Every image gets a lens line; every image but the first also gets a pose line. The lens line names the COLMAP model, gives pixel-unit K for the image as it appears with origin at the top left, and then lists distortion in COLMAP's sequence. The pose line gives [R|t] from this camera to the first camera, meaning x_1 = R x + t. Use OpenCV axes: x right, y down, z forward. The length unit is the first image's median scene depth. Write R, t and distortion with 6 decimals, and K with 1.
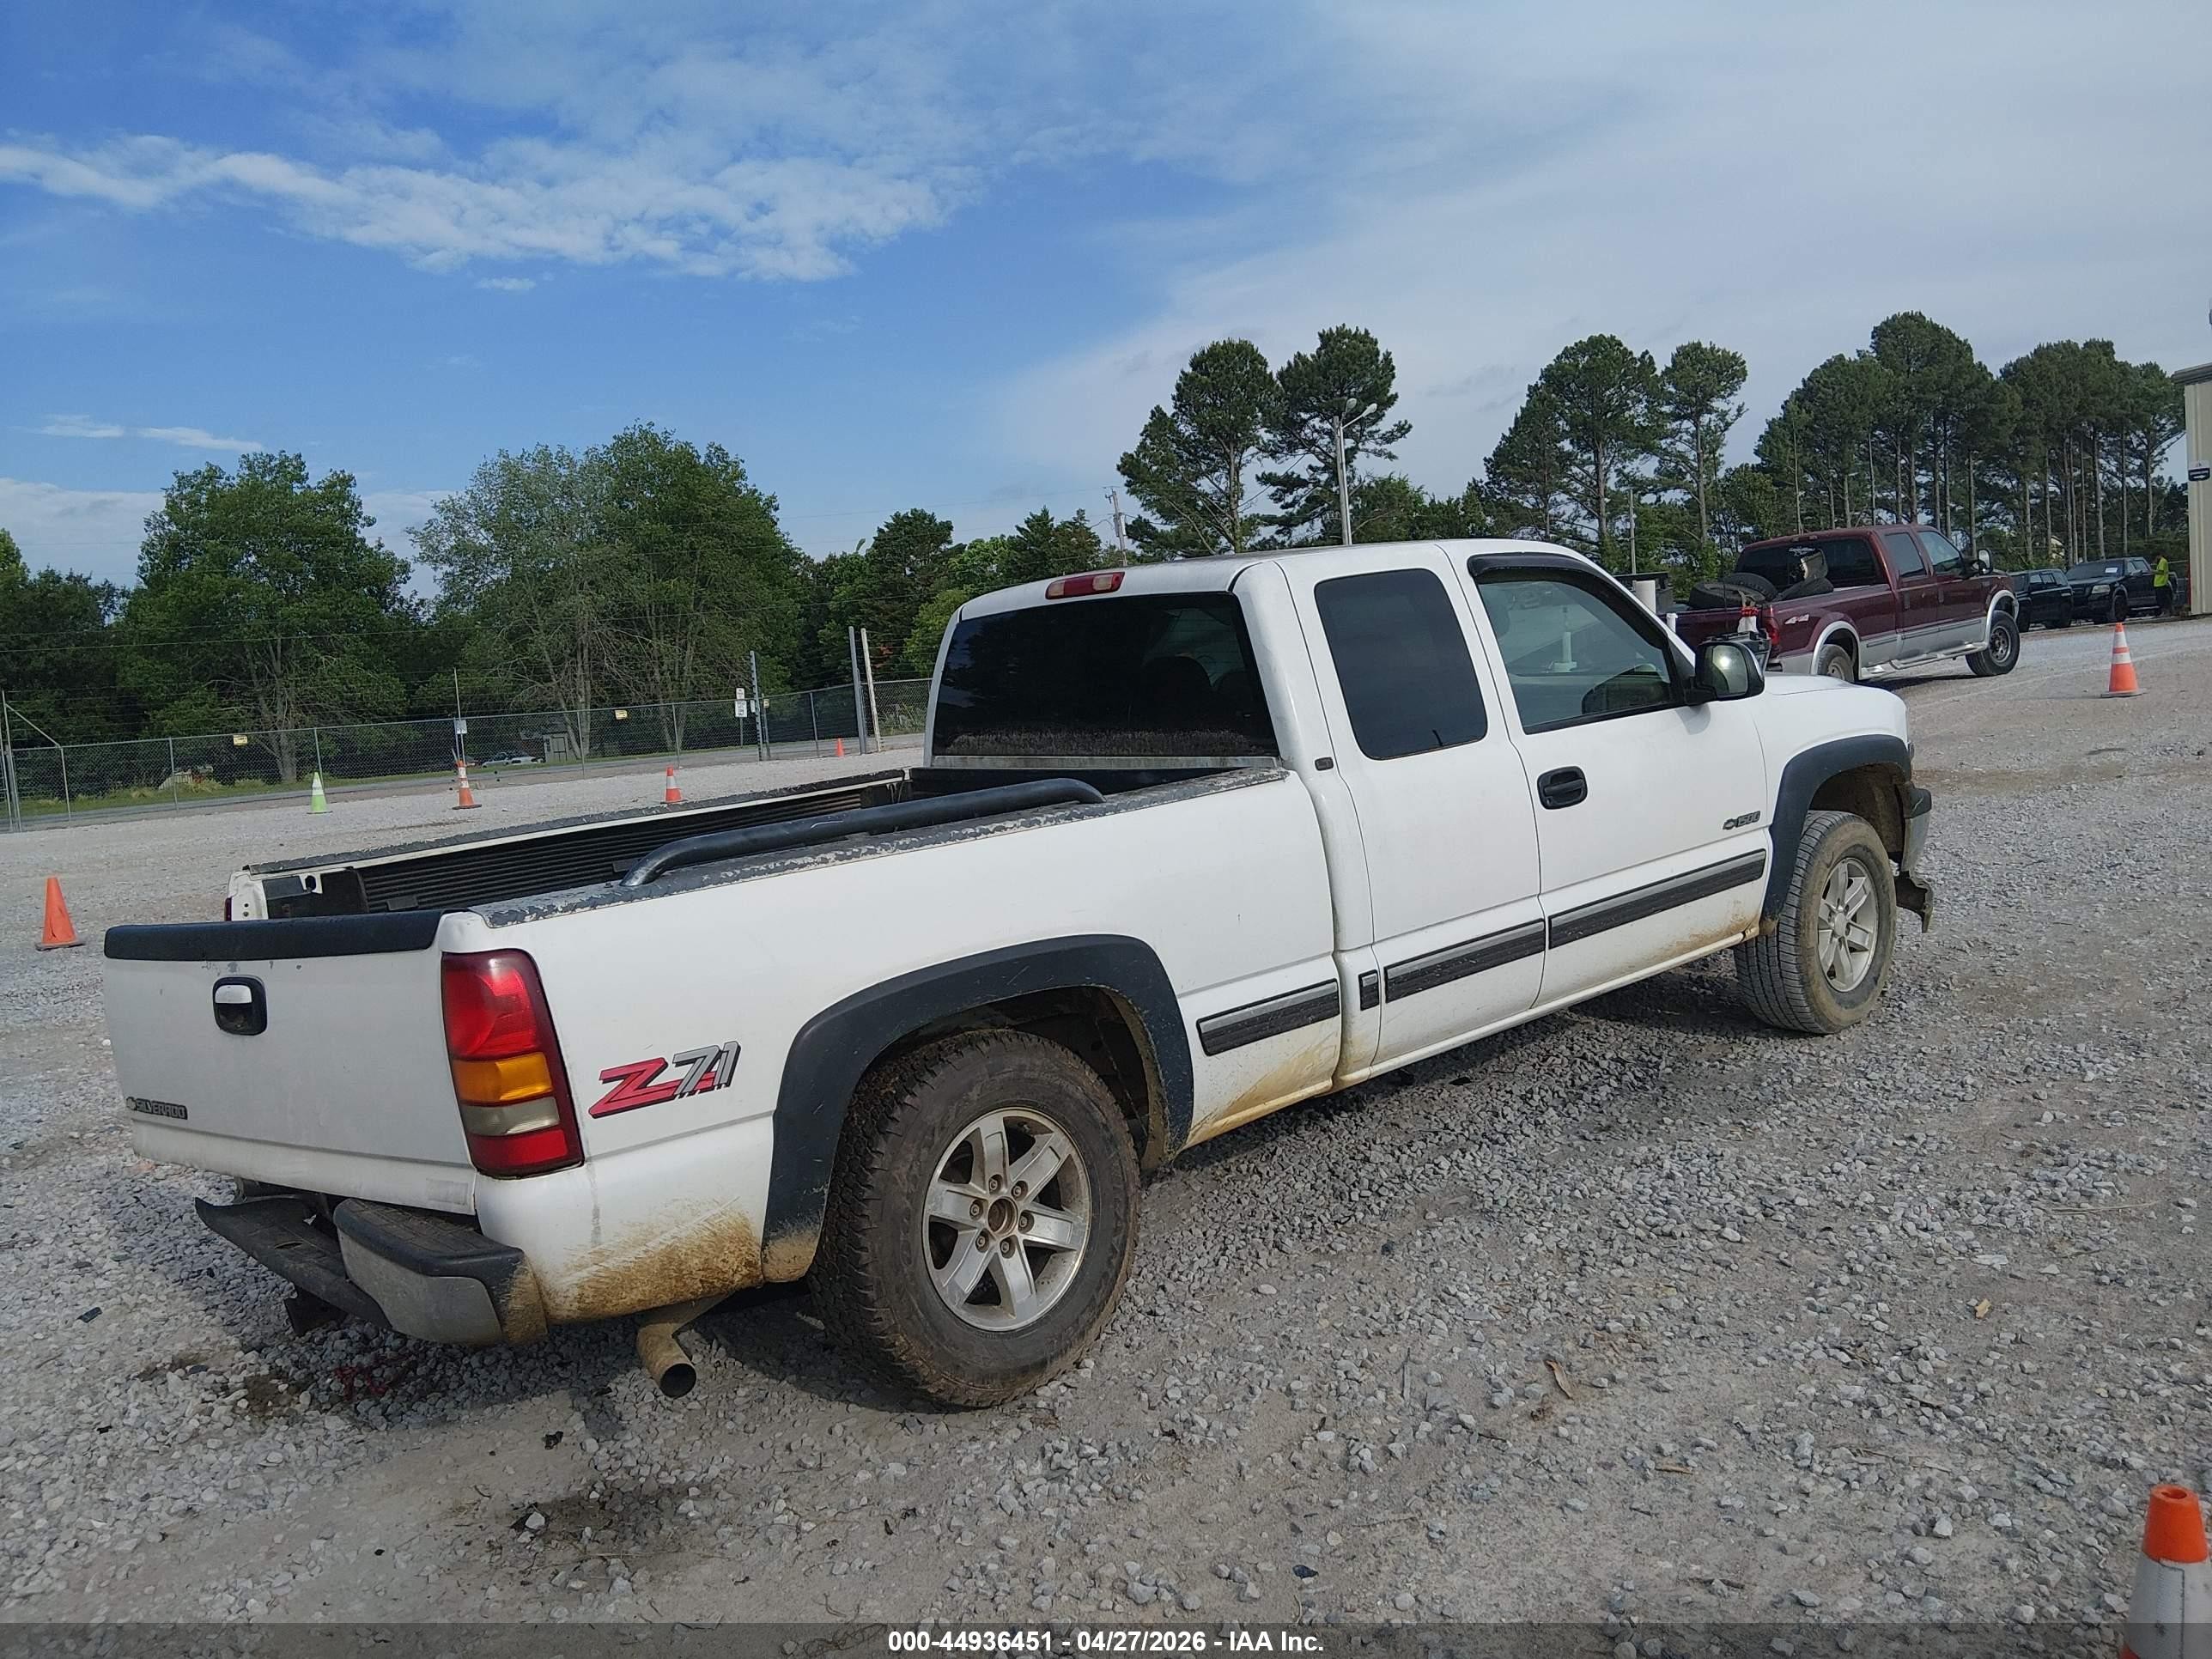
lens RADIAL K [[1719.1, 0, 1106.0], [0, 1719.1, 829.5], [0, 0, 1]] dist [0.136254, -0.289123]
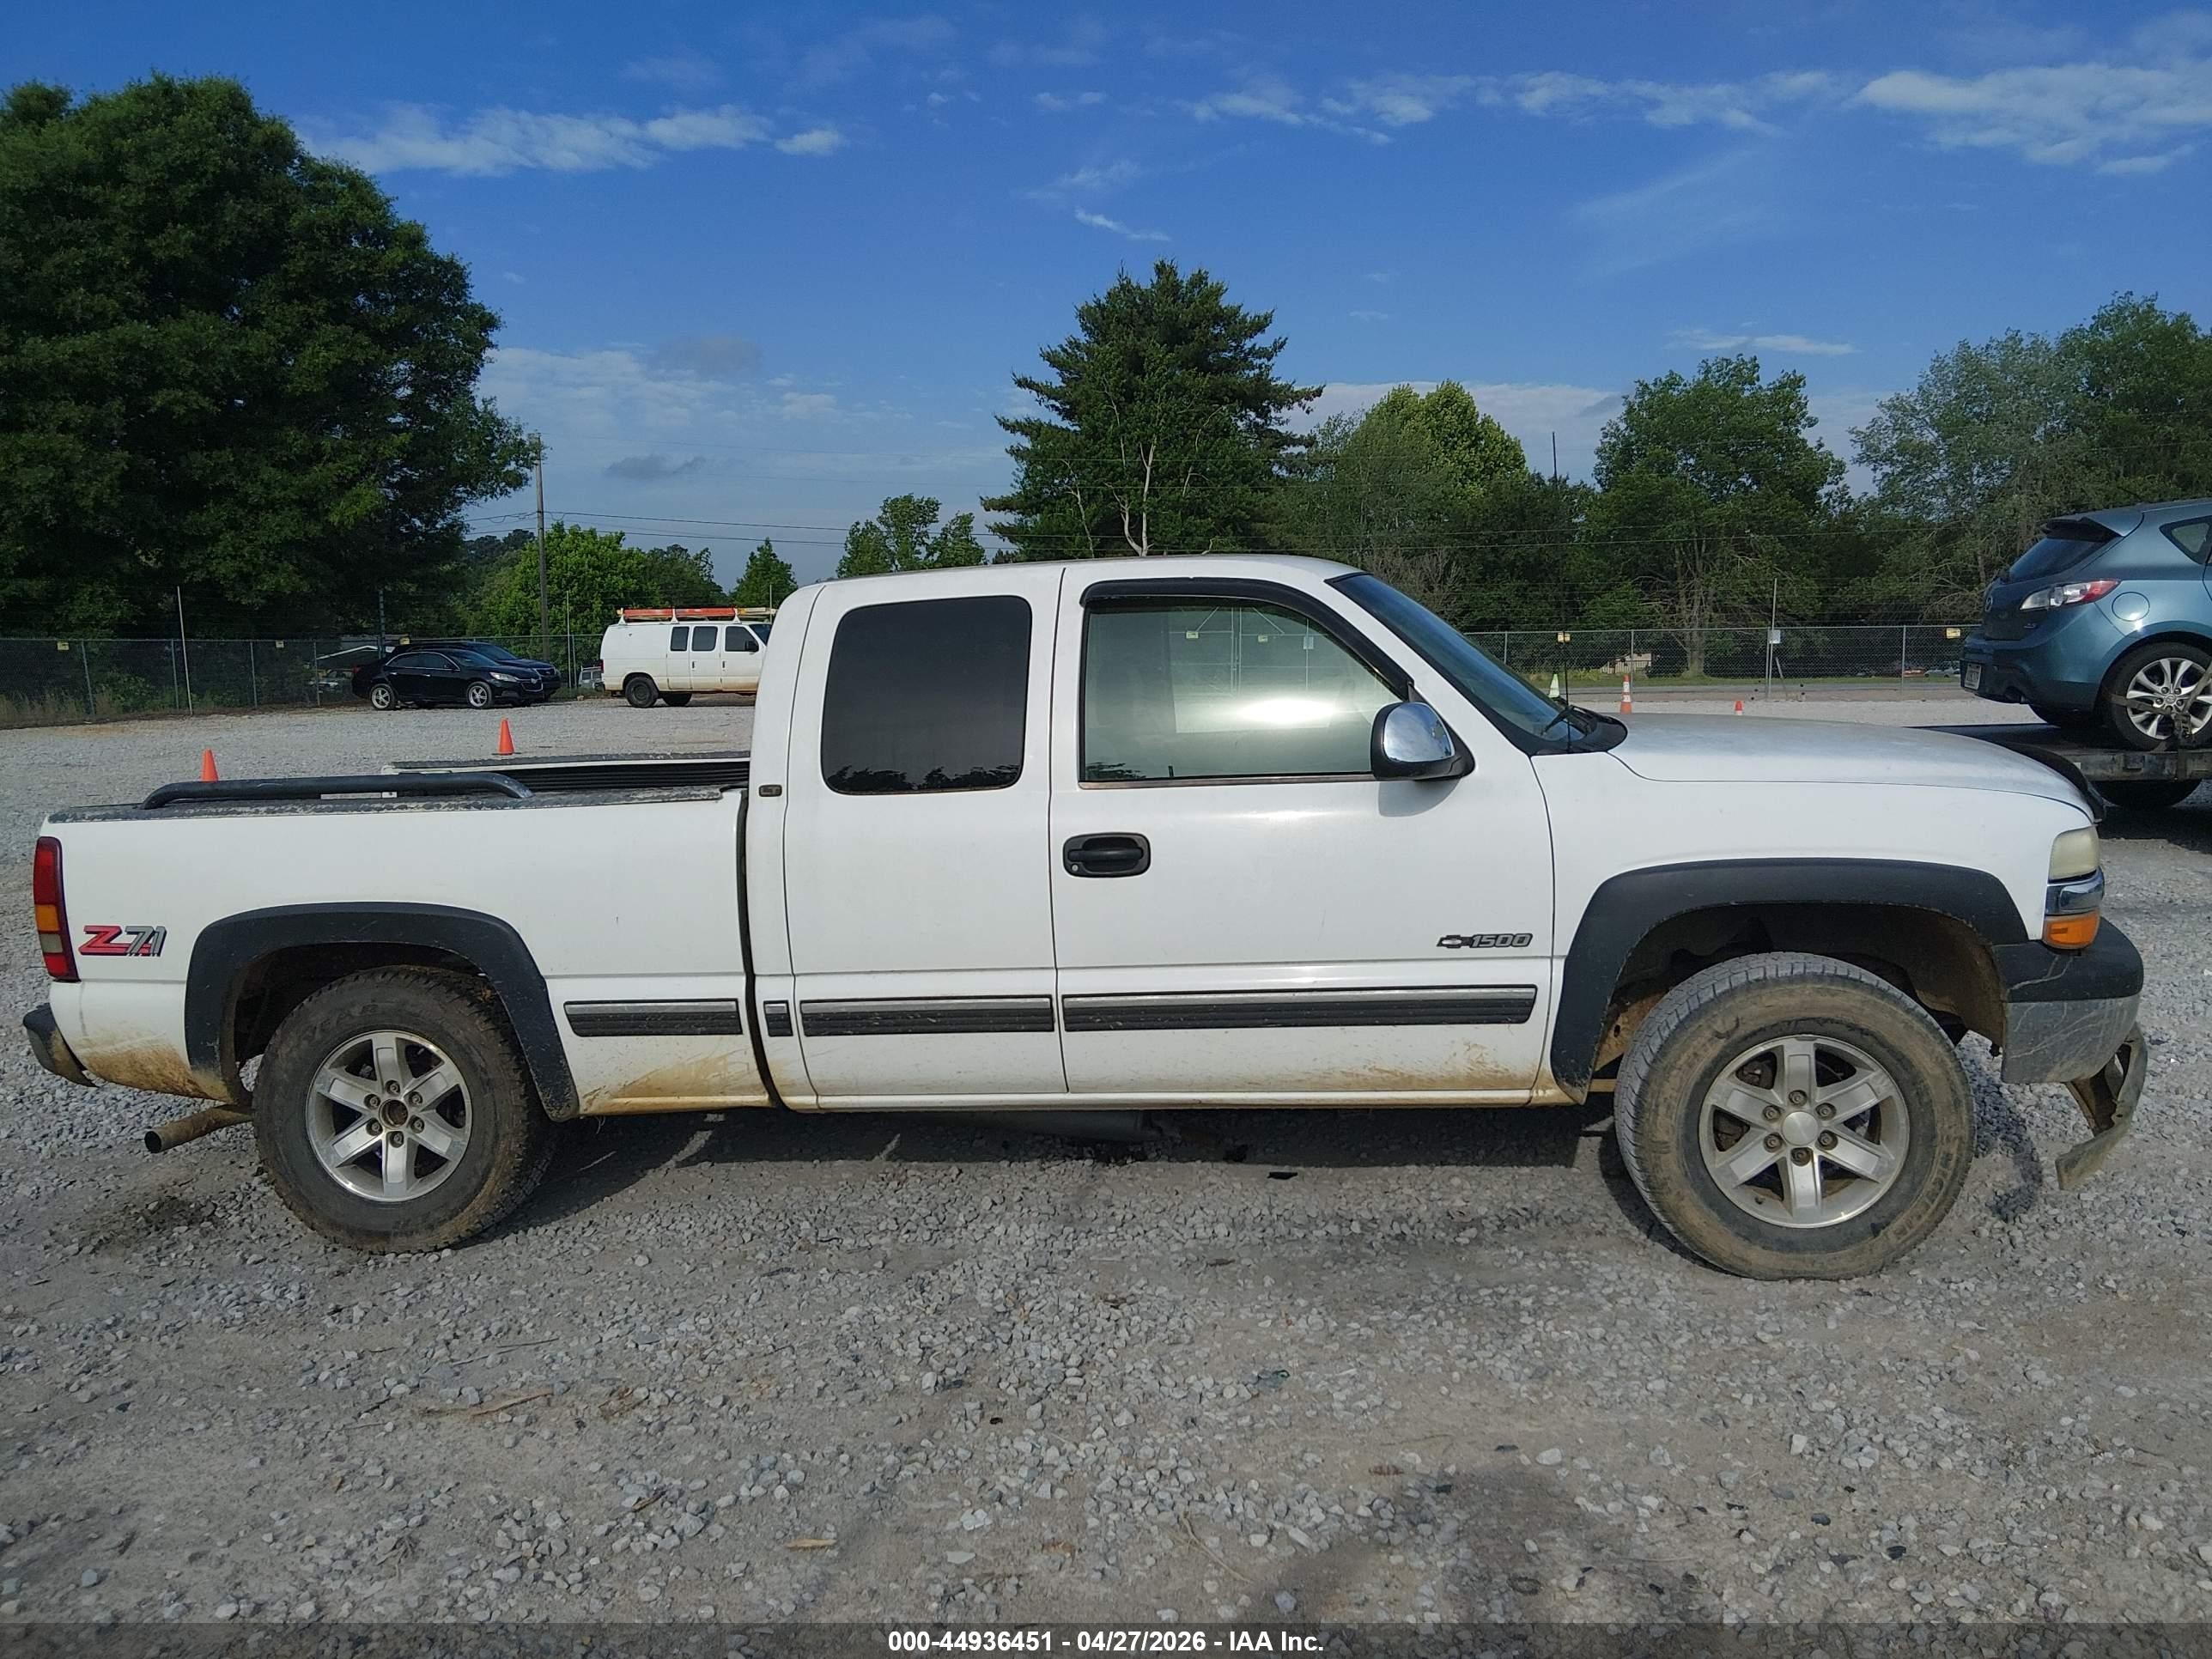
lens RADIAL K [[1719.1, 0, 1106.0], [0, 1719.1, 829.5], [0, 0, 1]] dist [0.136254, -0.289123]
pose [[0.647856, 0.151321, -0.746582, 0.923167], [-0.104572, 0.988459, 0.109601, -0.134173], [0.754551, 0.007066, 0.656204, 0.434260]]
